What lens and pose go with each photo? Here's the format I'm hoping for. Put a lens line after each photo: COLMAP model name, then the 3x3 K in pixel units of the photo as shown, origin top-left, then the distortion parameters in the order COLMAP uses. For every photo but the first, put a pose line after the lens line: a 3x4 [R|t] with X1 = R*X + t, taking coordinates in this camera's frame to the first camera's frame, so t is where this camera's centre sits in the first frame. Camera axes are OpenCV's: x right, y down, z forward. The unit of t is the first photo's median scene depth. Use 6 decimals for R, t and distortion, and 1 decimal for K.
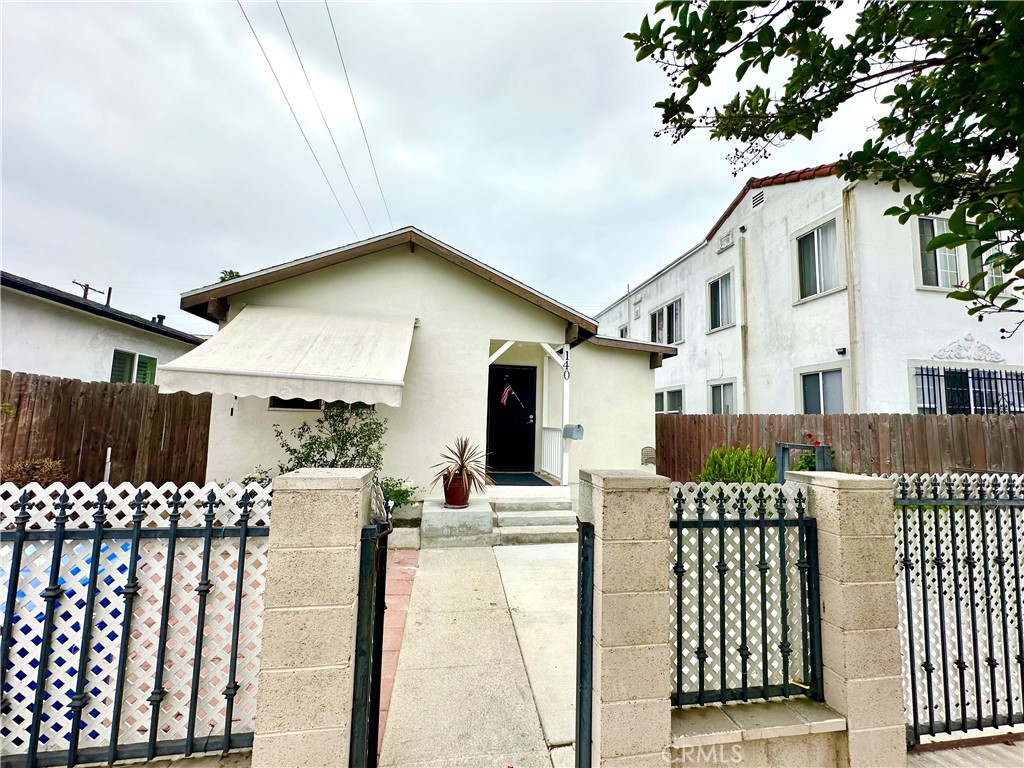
lens RADIAL K [[408.0, 0, 512.0], [0, 408.0, 384.0], [0, 0, 1]] dist [-0.001788, 0.000118]
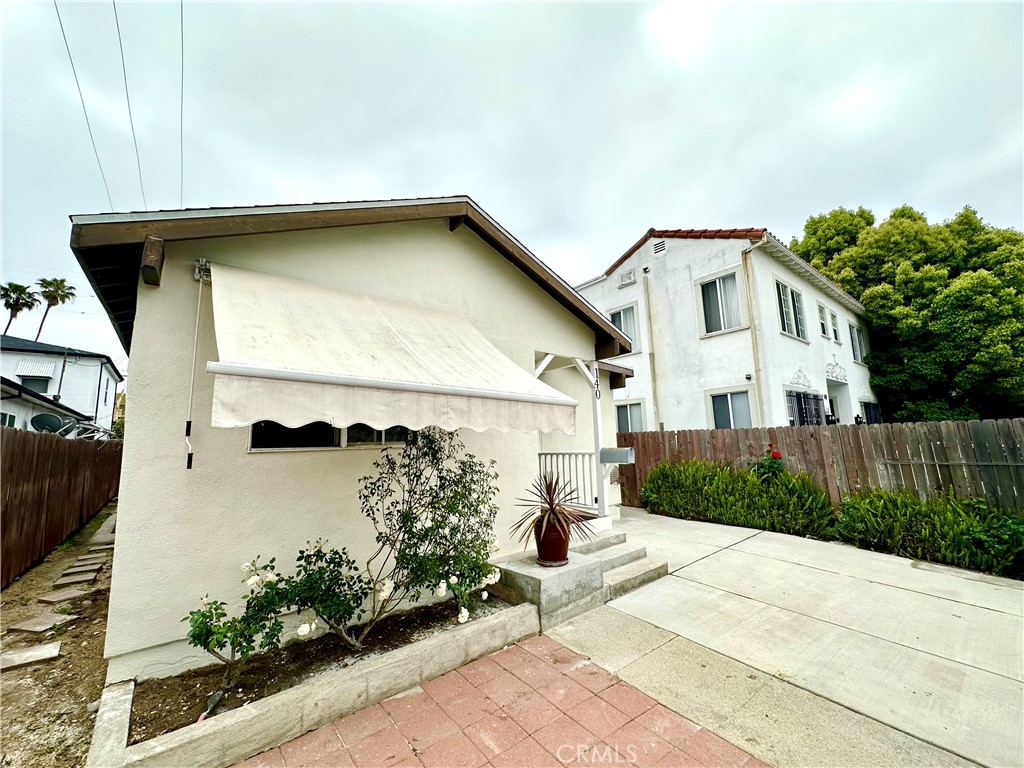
lens RADIAL K [[408.0, 0, 512.0], [0, 408.0, 384.0], [0, 0, 1]] dist [-0.001788, 0.000118]
pose [[0.871188, 0.018437, 0.490603, -0.428364], [0.007856, 0.998643, -0.051480, 0.000681], [-0.490886, 0.048703, 0.869861, 0.252134]]
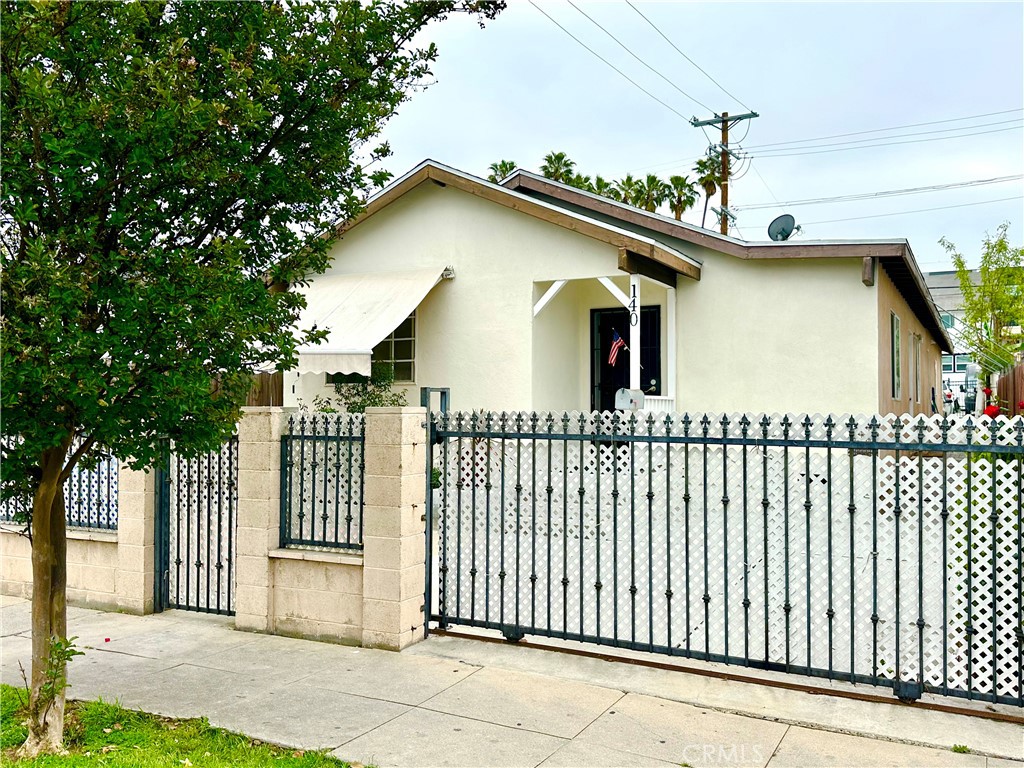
lens RADIAL K [[897.3, 0, 512.0], [0, 897.3, 384.0], [0, 0, 1]] dist [0.180309, 0.000542]
pose [[0.779882, -0.038720, -0.624728, 0.813801], [0.075657, 0.996598, 0.032679, 0.018699], [0.621338, -0.072751, 0.780158, -0.296951]]
